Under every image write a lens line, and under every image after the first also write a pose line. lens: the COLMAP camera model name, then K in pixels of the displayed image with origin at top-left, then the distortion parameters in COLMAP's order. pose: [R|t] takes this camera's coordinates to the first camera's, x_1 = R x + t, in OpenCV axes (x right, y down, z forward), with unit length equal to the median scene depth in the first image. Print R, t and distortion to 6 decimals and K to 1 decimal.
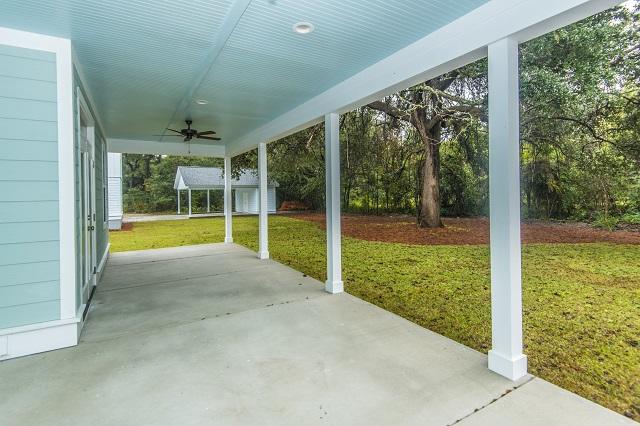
lens RADIAL K [[308.1, 0, 299.8], [0, 308.1, 191.5], [0, 0, 1]] dist [0.038089, -0.000193]
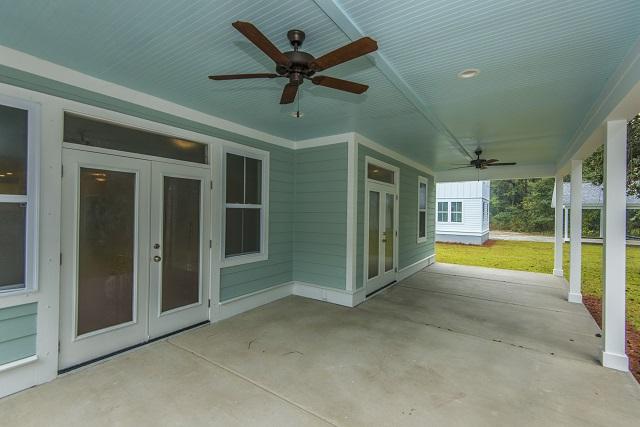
lens RADIAL K [[290.5, 0, 319.8], [0, 290.5, 210.5], [0, 0, 1]] dist [0.037482, -0.017782]
pose [[0.454274, 0.016078, -0.890717, 0.437615], [-0.009543, 0.999868, 0.013181, -0.046222], [0.890811, 0.002512, 0.454367, 0.075484]]
